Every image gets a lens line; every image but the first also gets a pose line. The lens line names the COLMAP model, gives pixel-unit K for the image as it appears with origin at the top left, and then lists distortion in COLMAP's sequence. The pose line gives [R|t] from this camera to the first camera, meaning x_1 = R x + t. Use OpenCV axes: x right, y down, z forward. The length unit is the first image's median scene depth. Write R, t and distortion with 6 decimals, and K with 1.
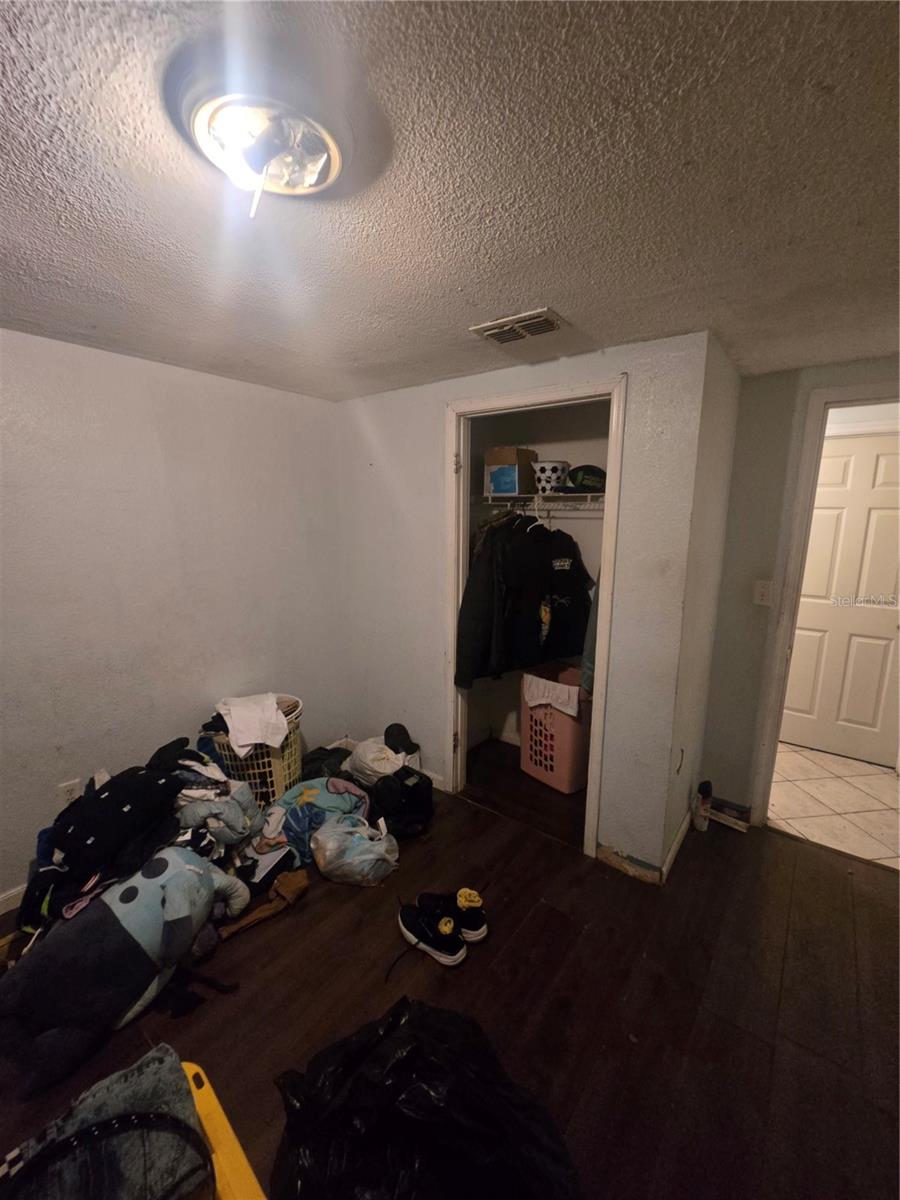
lens RADIAL K [[492.7, 0, 450.0], [0, 492.7, 600.0], [0, 0, 1]] dist [-0.006255, 0.000071]
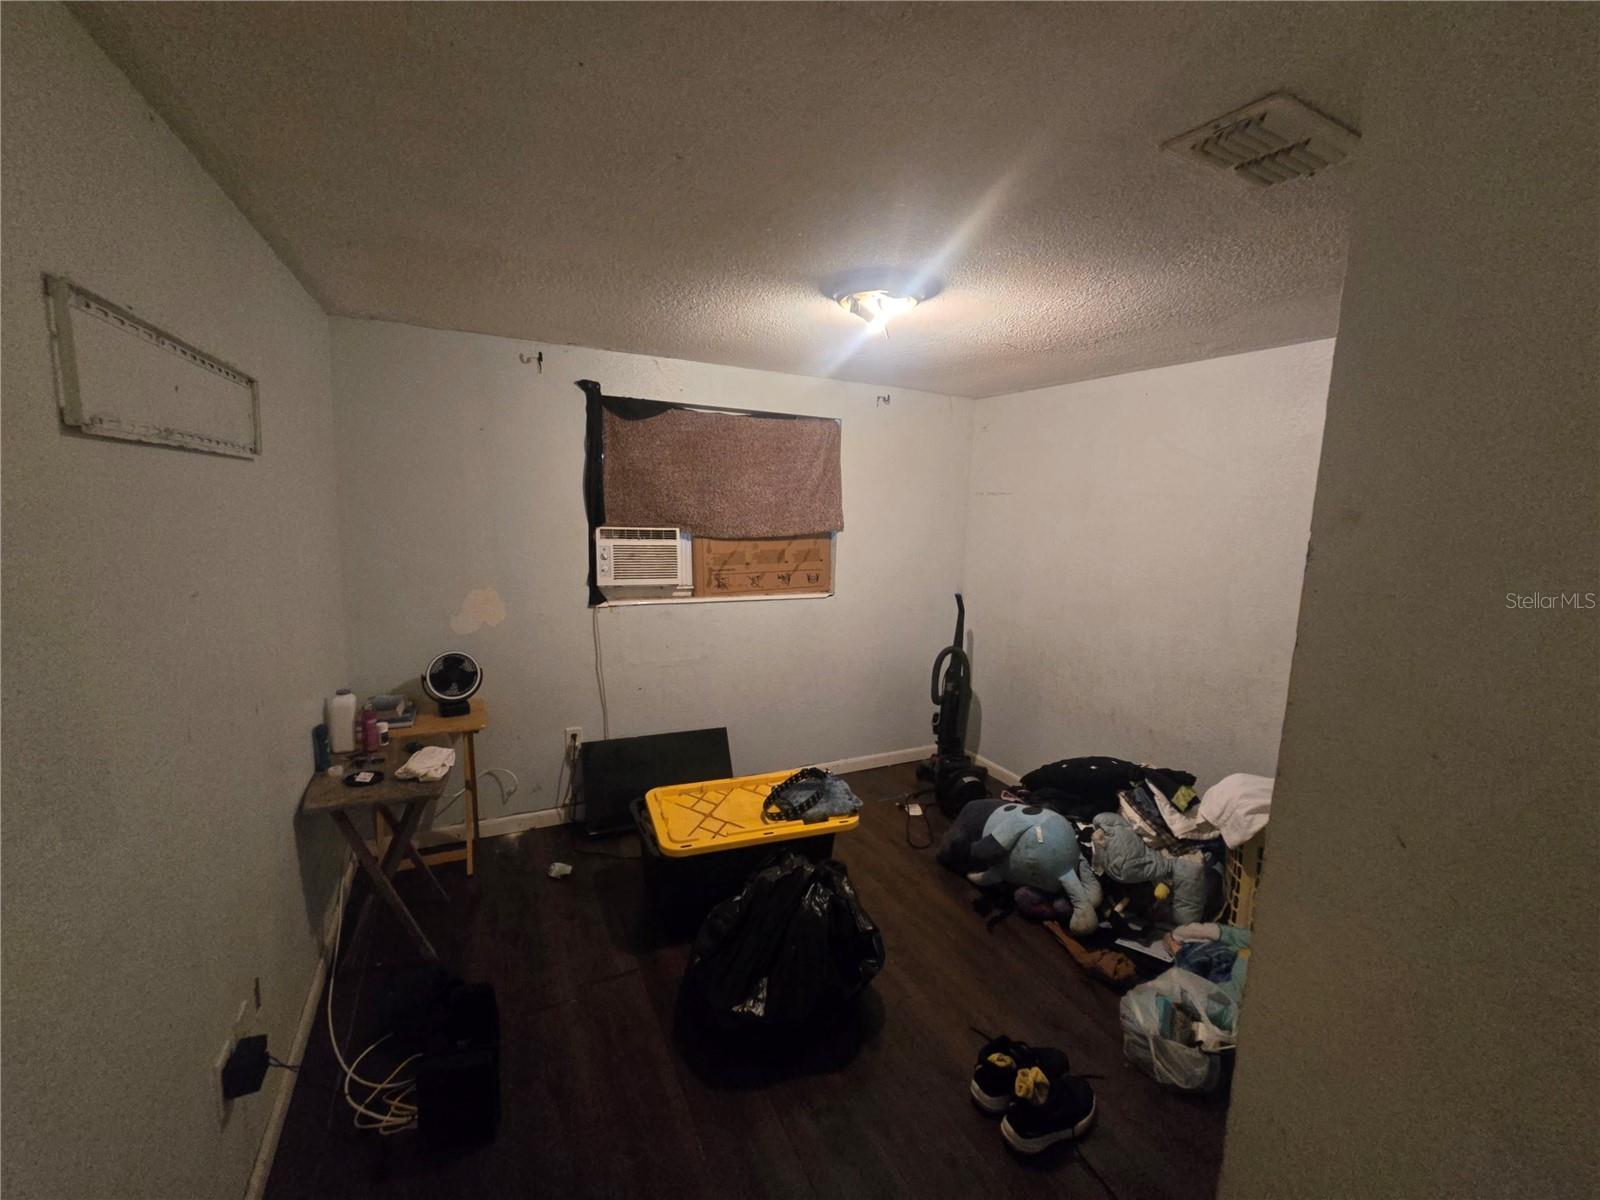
lens RADIAL K [[656.9, 0, 800.0], [0, 656.9, 600.0], [0, 0, 1]] dist [-0.006255, 0.000071]
pose [[-0.445377, 0.117253, -0.887632, 0.890247], [-0.196496, 0.954418, 0.224668, -0.165295], [0.873515, 0.274478, -0.402036, 0.899284]]
